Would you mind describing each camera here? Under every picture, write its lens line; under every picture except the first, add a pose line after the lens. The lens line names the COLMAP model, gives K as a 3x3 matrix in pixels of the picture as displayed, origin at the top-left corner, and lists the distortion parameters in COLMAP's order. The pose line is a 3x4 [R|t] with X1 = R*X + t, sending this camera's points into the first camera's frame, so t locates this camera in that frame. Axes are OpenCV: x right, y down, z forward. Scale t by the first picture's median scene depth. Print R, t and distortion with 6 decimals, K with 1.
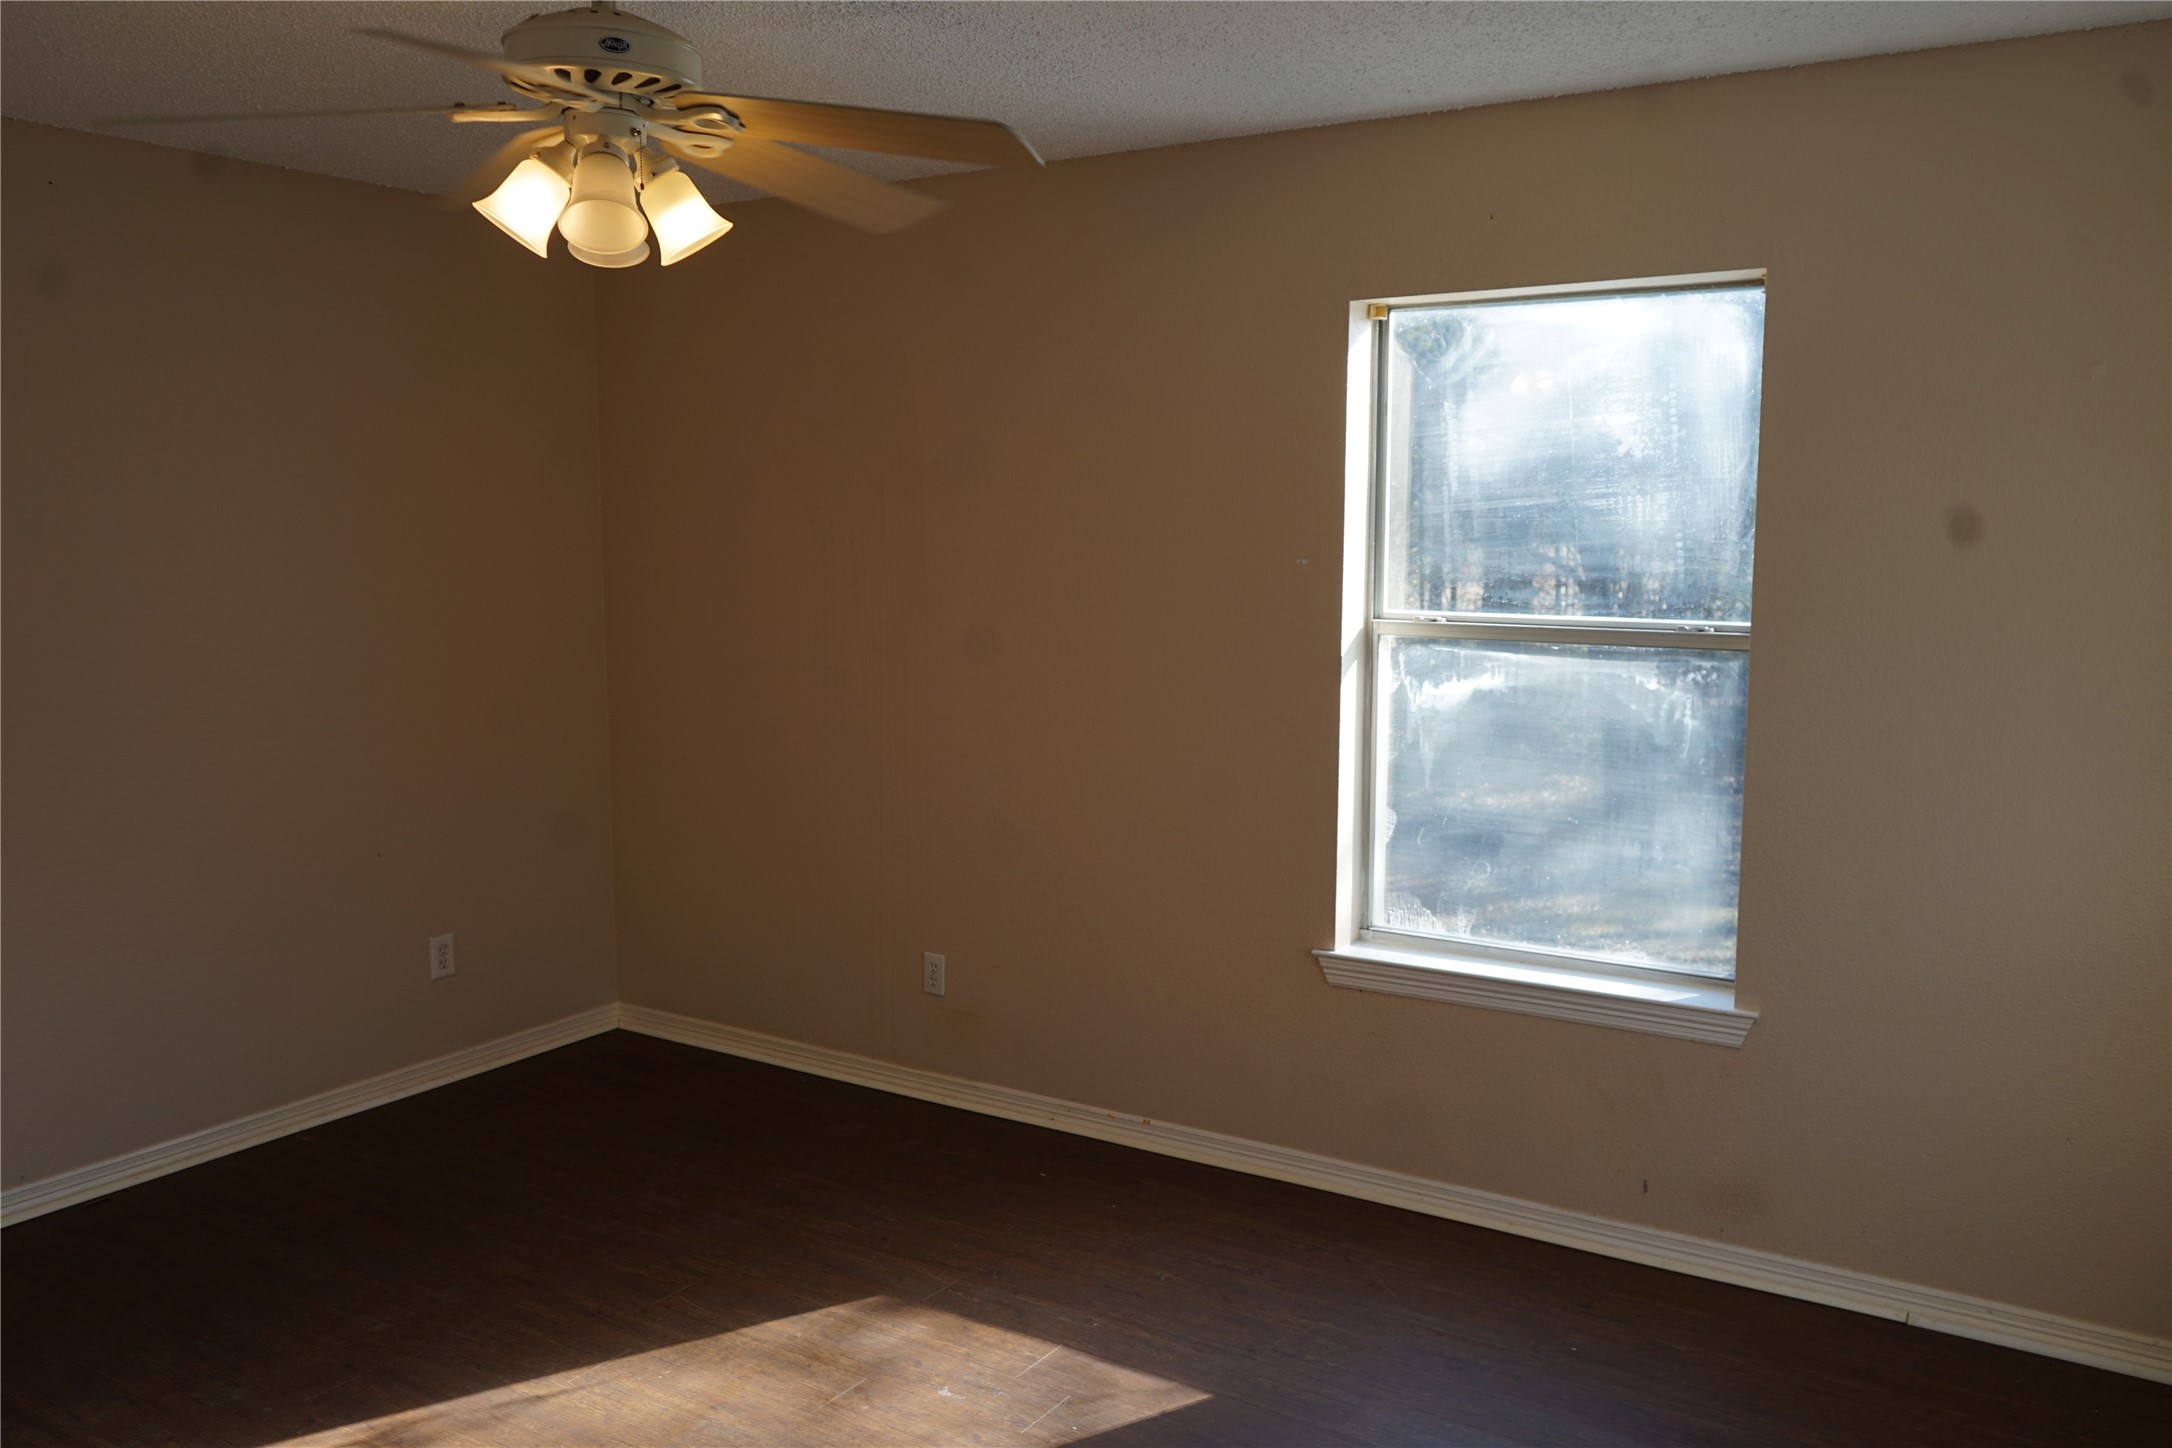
lens RADIAL K [[1720.4, 0, 1086.1], [0, 1720.4, 721.6], [0, 0, 1]] dist [-0.021852, 0.009079]
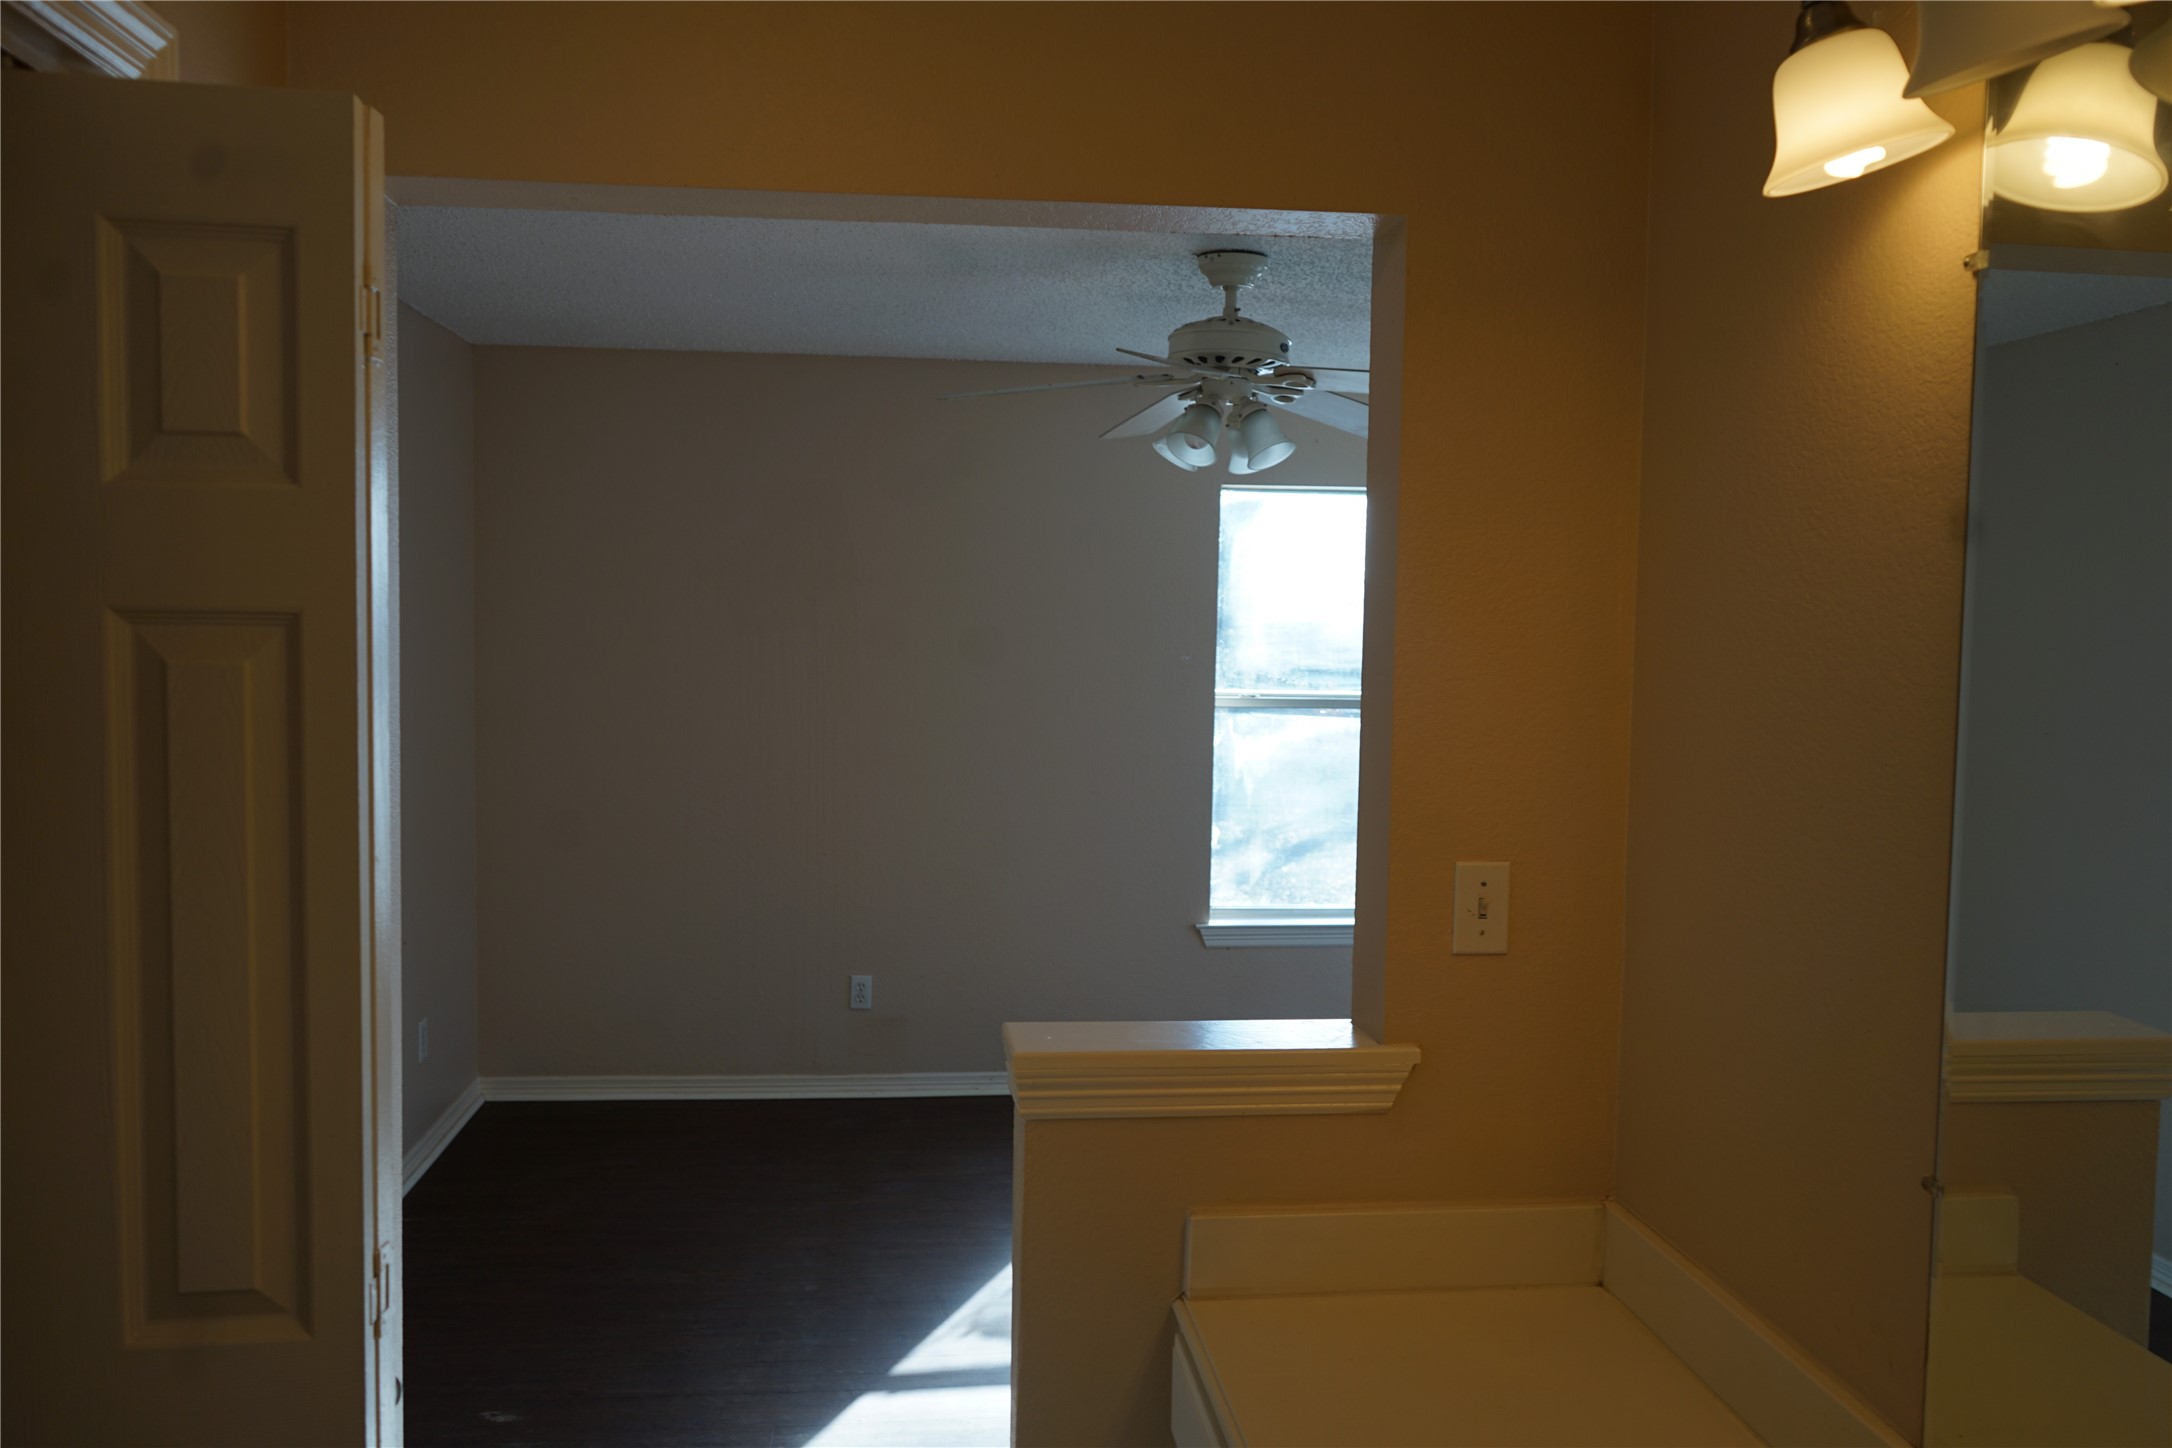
lens RADIAL K [[1720.4, 0, 1080.7], [0, 1720.4, 726.0], [0, 0, 1]] dist [-0.021852, 0.009079]
pose [[0.785257, -0.031432, 0.618372, -0.887965], [0.060459, 0.997831, -0.026056, -0.002496], [-0.616211, 0.057846, 0.785454, -0.092434]]
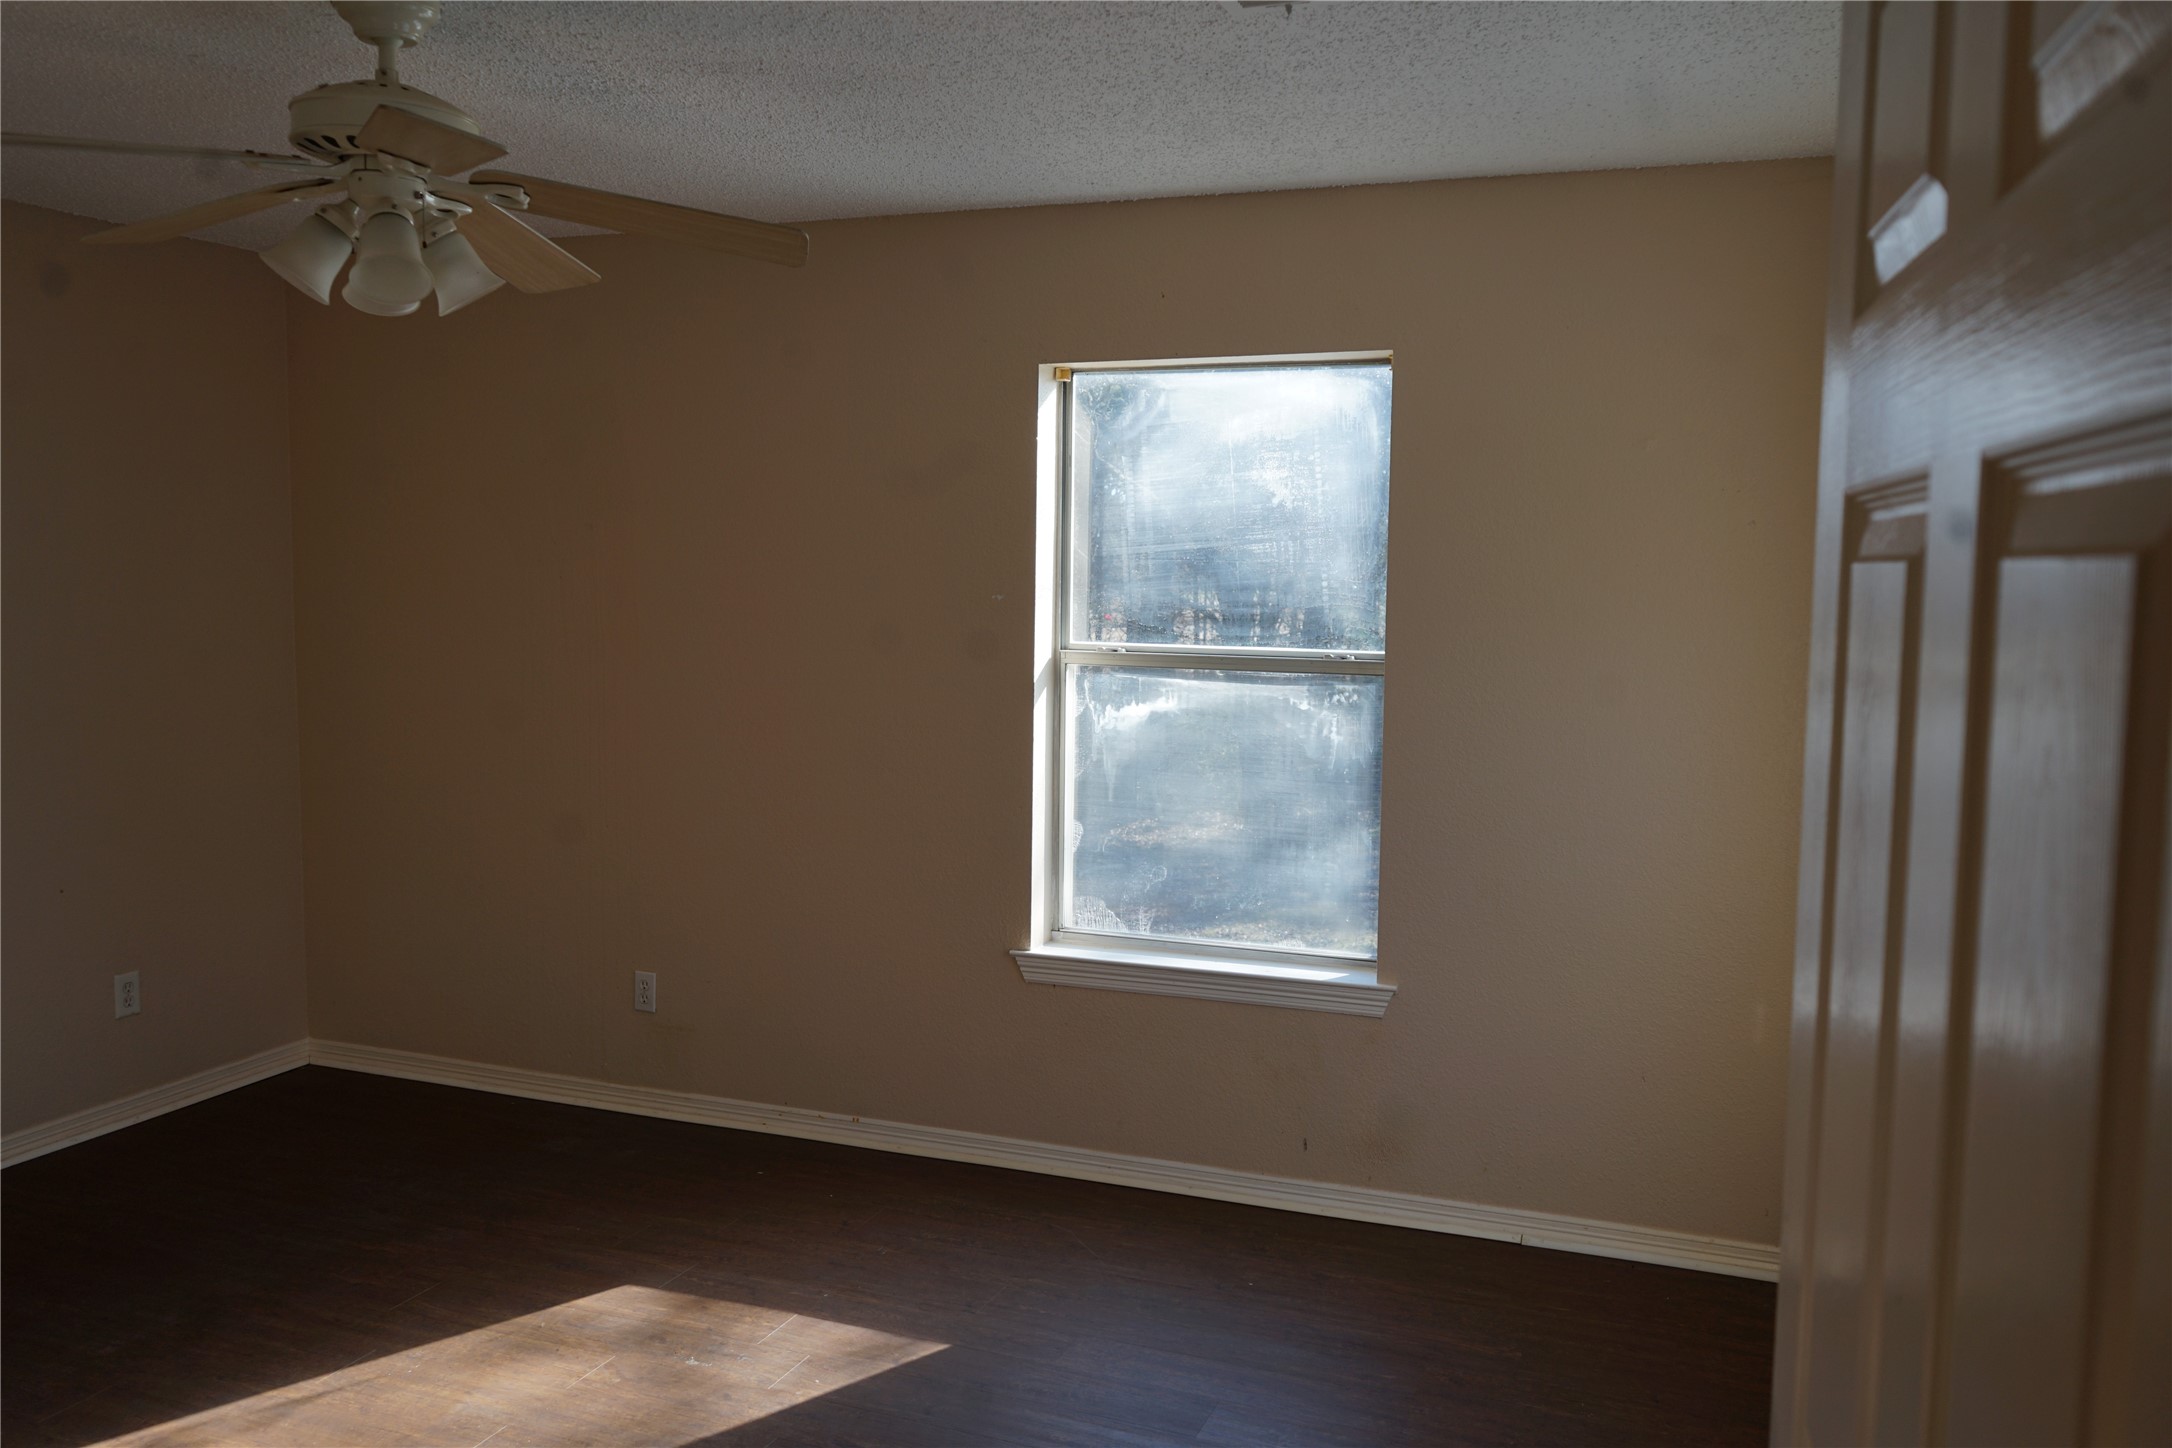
lens RADIAL K [[1720.4, 0, 1092.0], [0, 1720.4, 720.3], [0, 0, 1]] dist [-0.021852, 0.009079]
pose [[0.978604, -0.007390, 0.205618, -0.044549], [0.012879, 0.999595, -0.025370, 0.015341], [-0.205348, 0.027476, 0.978303, -0.094485]]
